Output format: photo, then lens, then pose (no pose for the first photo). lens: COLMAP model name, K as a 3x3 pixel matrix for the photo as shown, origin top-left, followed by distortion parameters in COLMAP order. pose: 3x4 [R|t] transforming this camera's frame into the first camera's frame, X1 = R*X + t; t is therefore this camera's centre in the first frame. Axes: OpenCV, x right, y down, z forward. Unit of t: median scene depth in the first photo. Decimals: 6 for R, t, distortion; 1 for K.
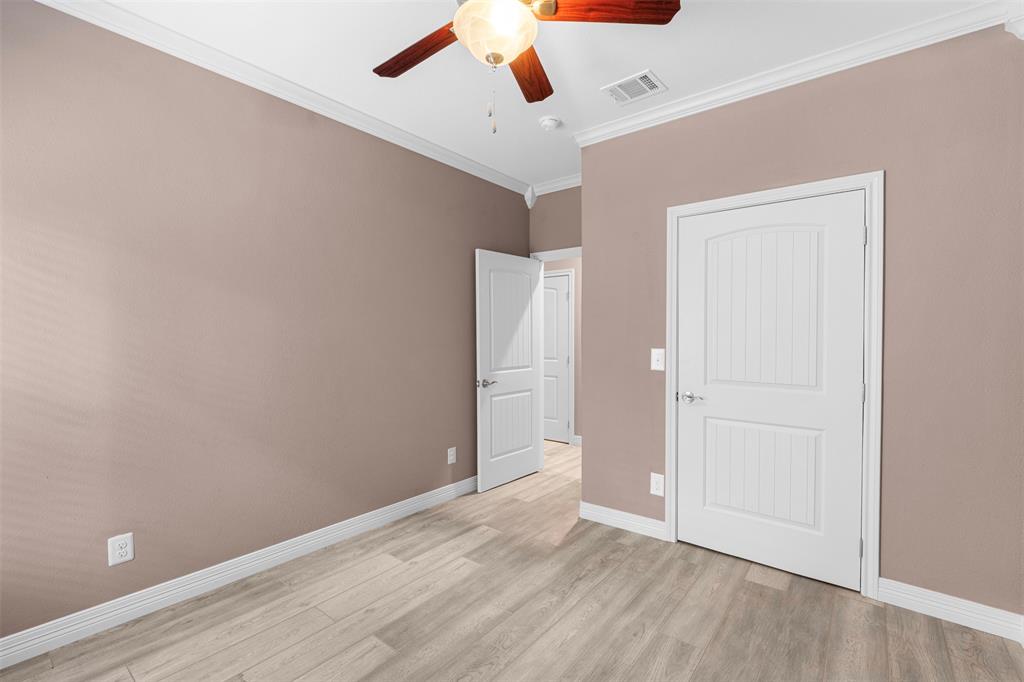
lens RADIAL K [[465.2, 0, 516.7], [0, 465.2, 344.7], [0, 0, 1]] dist [0.000800, 0.000727]
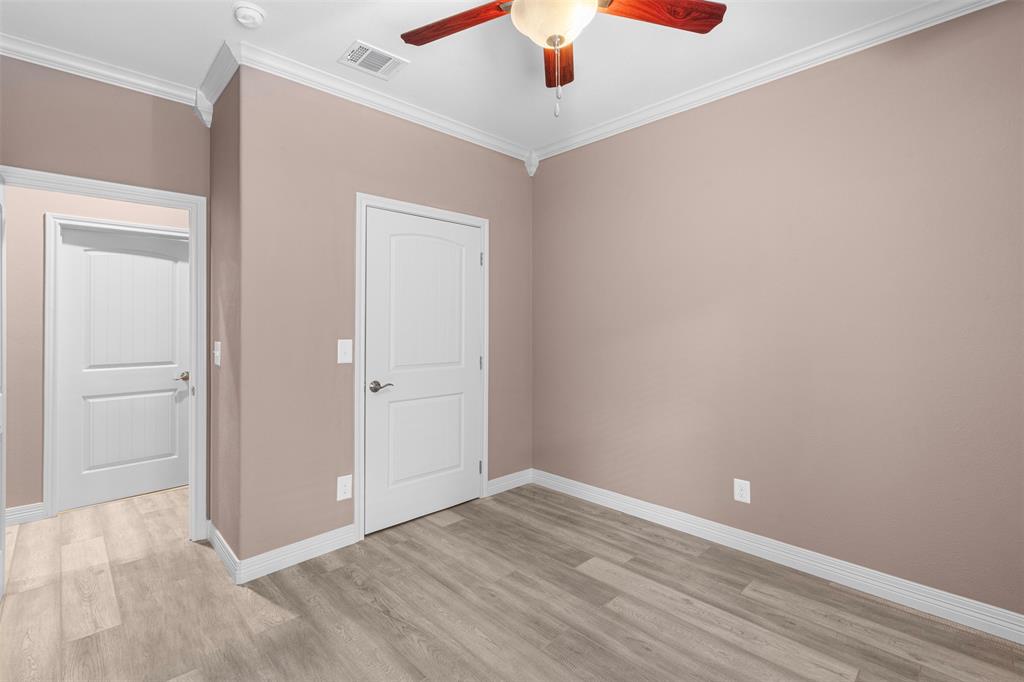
lens RADIAL K [[465.2, 0, 505.4], [0, 465.2, 333.4], [0, 0, 1]] dist [0.000800, 0.000727]
pose [[0.125210, -0.011620, 0.992062, -0.677254], [0.030261, 0.999511, 0.007888, -0.001495], [-0.991669, 0.029033, 0.125501, 0.671660]]
